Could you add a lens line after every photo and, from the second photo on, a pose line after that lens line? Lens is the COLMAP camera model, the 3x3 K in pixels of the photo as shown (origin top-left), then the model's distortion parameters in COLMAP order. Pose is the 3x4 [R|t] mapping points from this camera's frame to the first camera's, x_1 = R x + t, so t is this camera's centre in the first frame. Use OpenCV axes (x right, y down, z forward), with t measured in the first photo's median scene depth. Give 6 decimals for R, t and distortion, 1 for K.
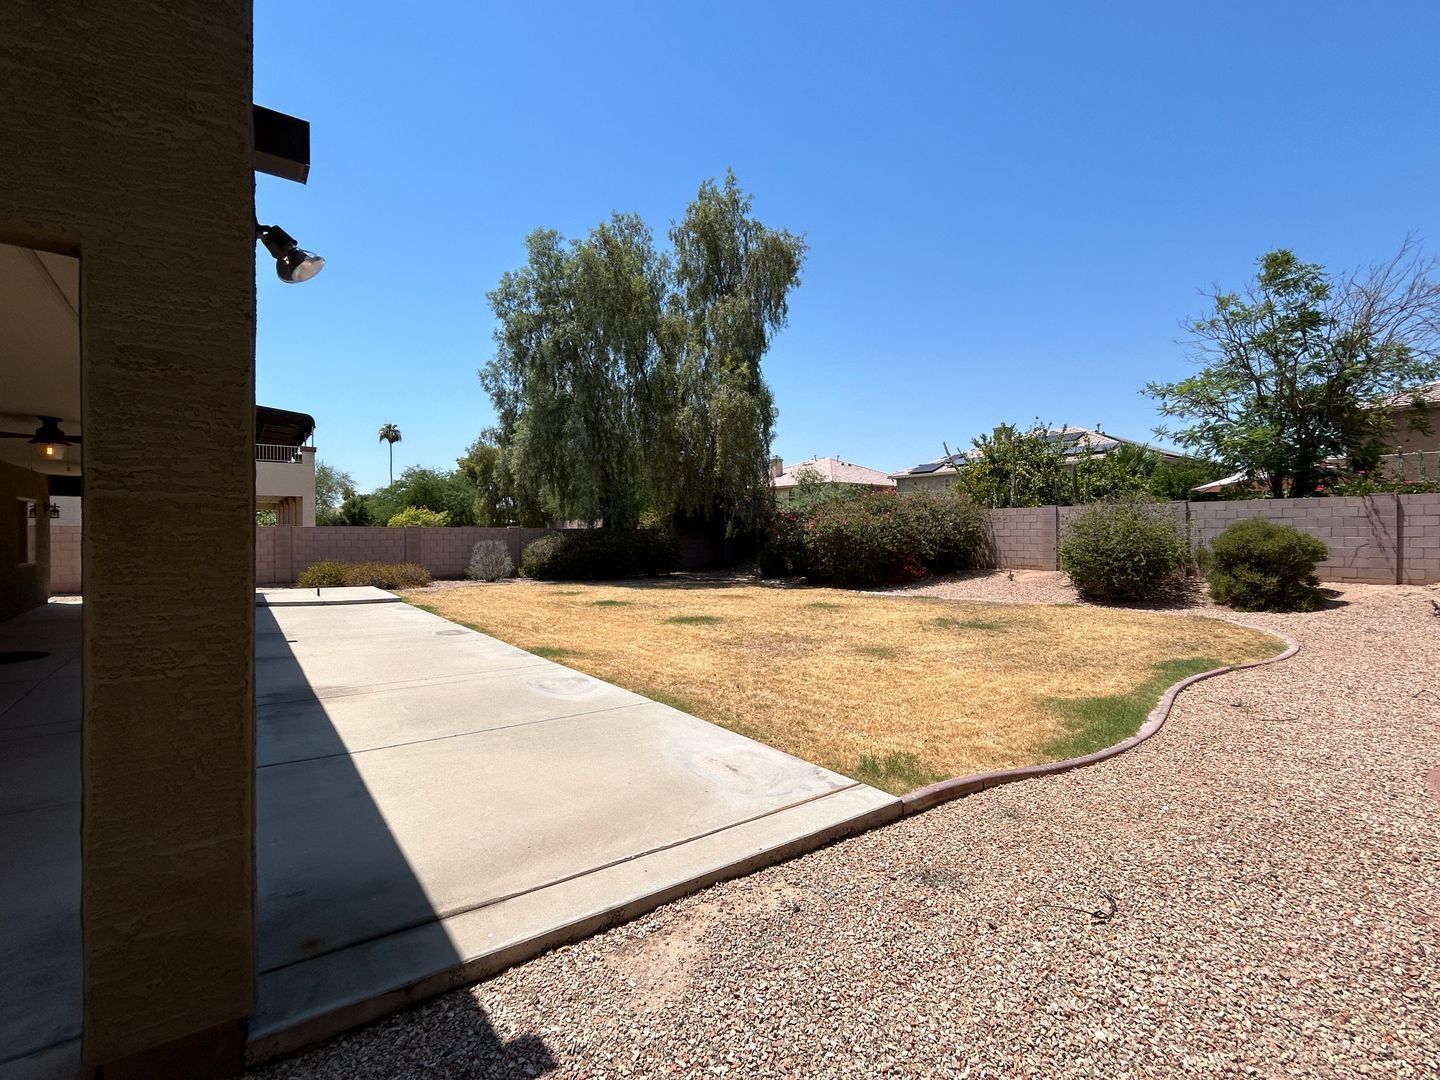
lens RADIAL K [[661.4, 0, 720.0], [0, 661.4, 540.0], [0, 0, 1]] dist [-0.000397, 0.000799]
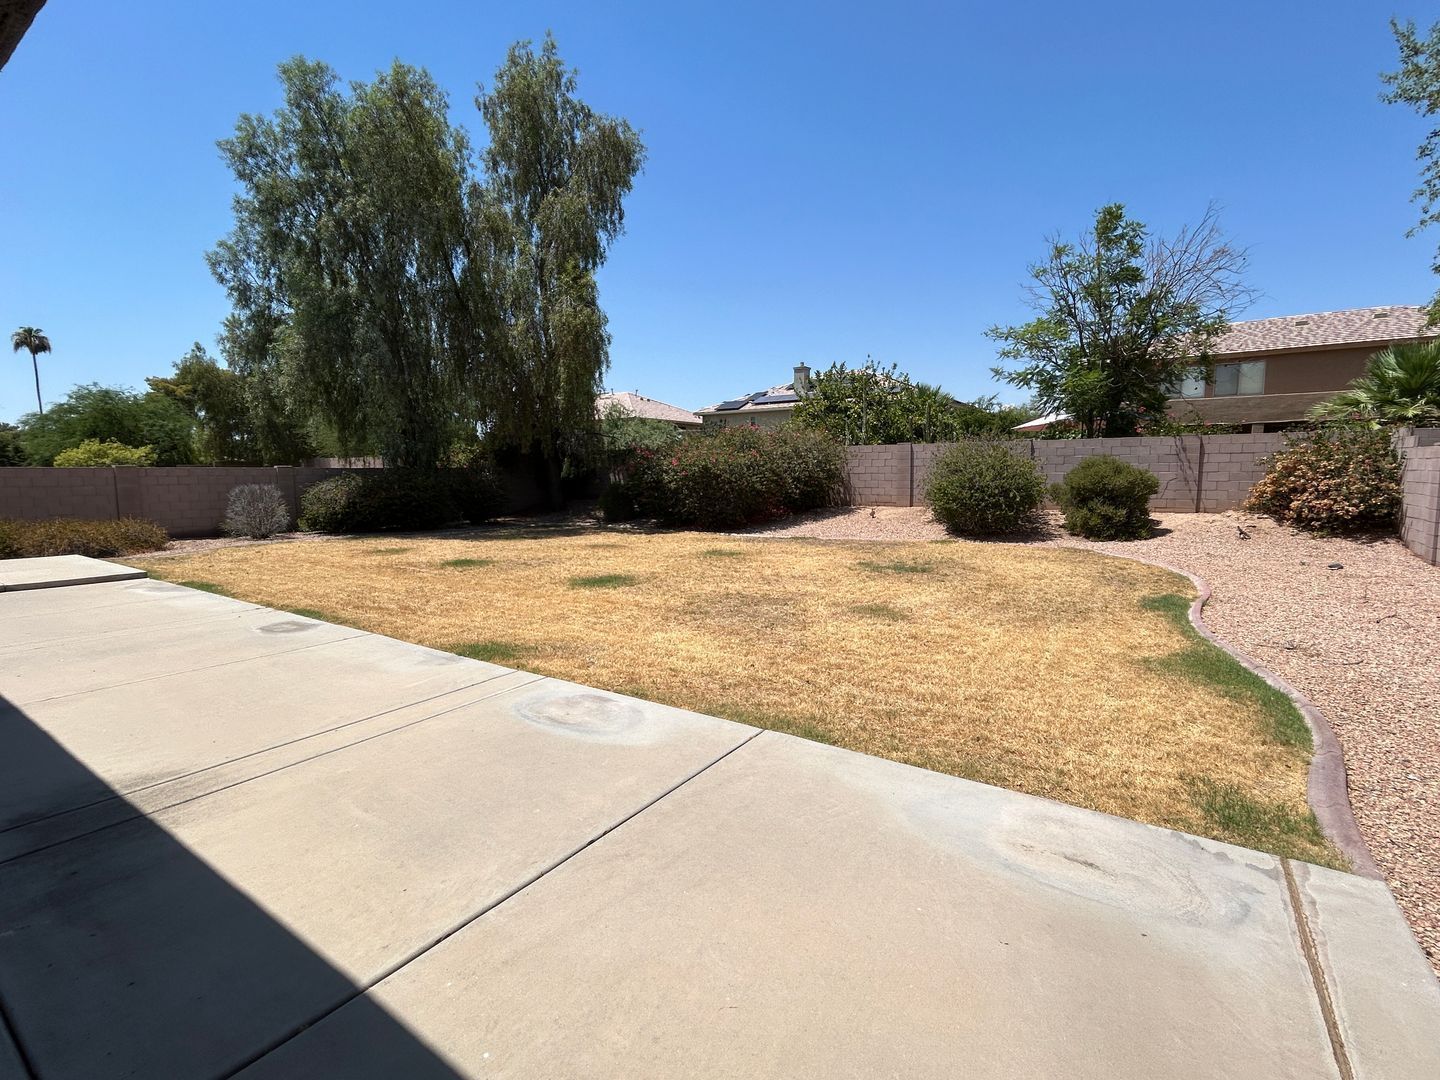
lens RADIAL K [[661.4, 0, 720.0], [0, 661.4, 540.0], [0, 0, 1]] dist [-0.000397, 0.000799]
pose [[0.944022, -0.040965, 0.327329, -0.094308], [0.009994, 0.995356, 0.095745, -0.003136], [-0.329731, -0.087114, 0.940047, 0.107066]]
